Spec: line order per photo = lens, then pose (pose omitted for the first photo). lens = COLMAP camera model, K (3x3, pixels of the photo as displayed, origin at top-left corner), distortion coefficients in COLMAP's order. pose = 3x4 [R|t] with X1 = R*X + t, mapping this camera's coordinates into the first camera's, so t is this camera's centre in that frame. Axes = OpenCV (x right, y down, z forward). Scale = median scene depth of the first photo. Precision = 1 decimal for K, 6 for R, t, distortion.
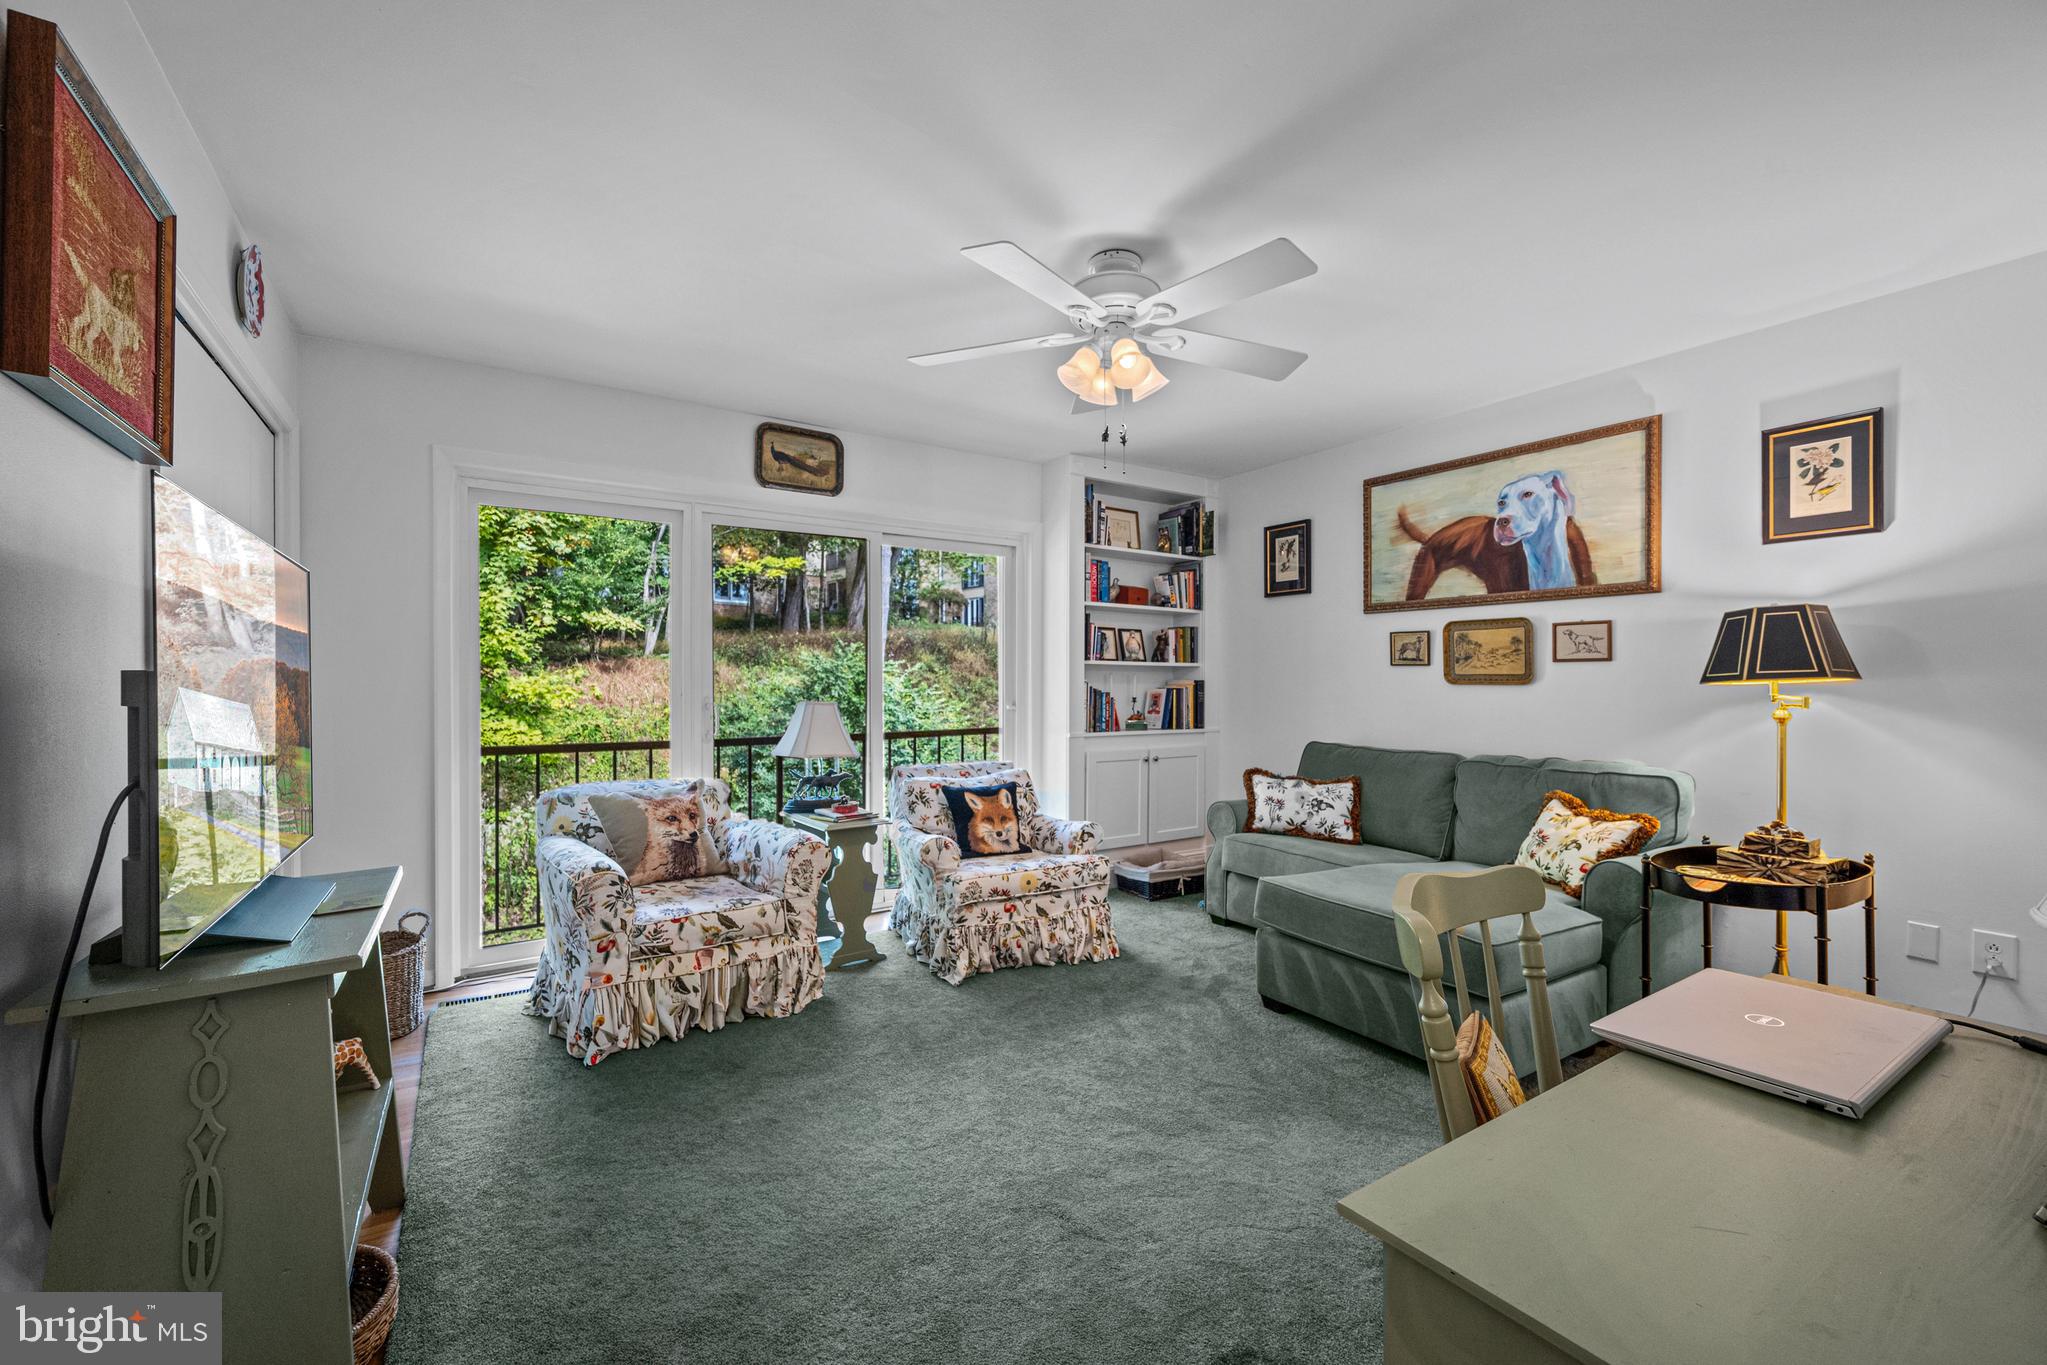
lens RADIAL K [[822.5, 0, 1023.5], [0, 822.5, 682.5], [0, 0, 1]] dist [0.001230, -0.000298]
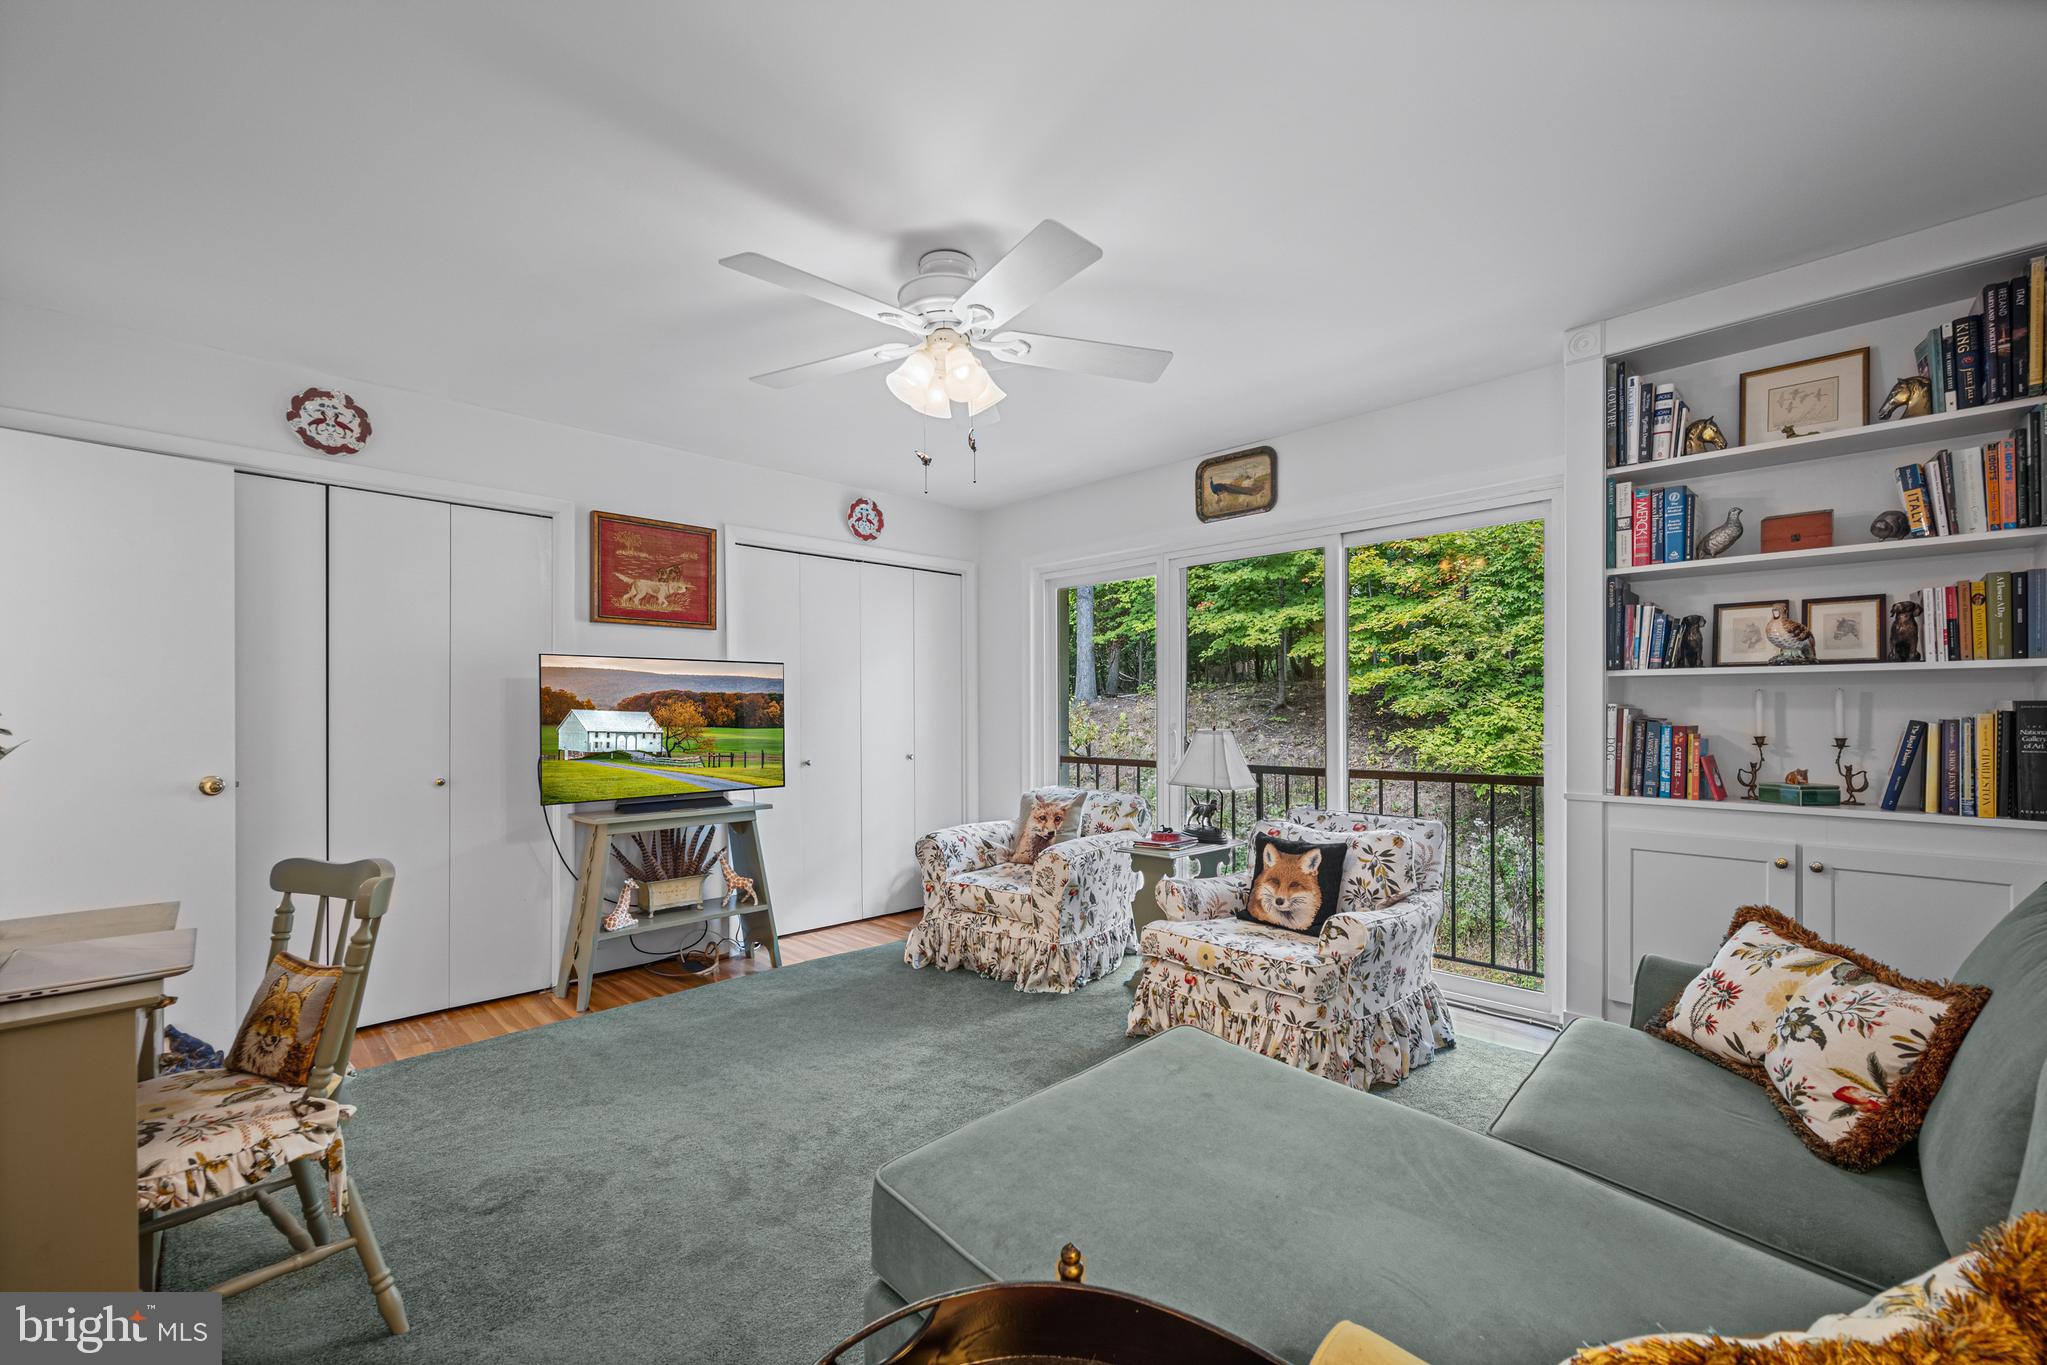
lens RADIAL K [[812.4, 0, 1027.5], [0, 812.4, 711.1], [0, 0, 1]] dist [0.001103, 0.000115]
pose [[0.225983, -0.000780, -0.974131, 0.678279], [0.006615, 0.999978, 0.000734, -0.001934], [0.974109, -0.006610, 0.225984, 0.584981]]
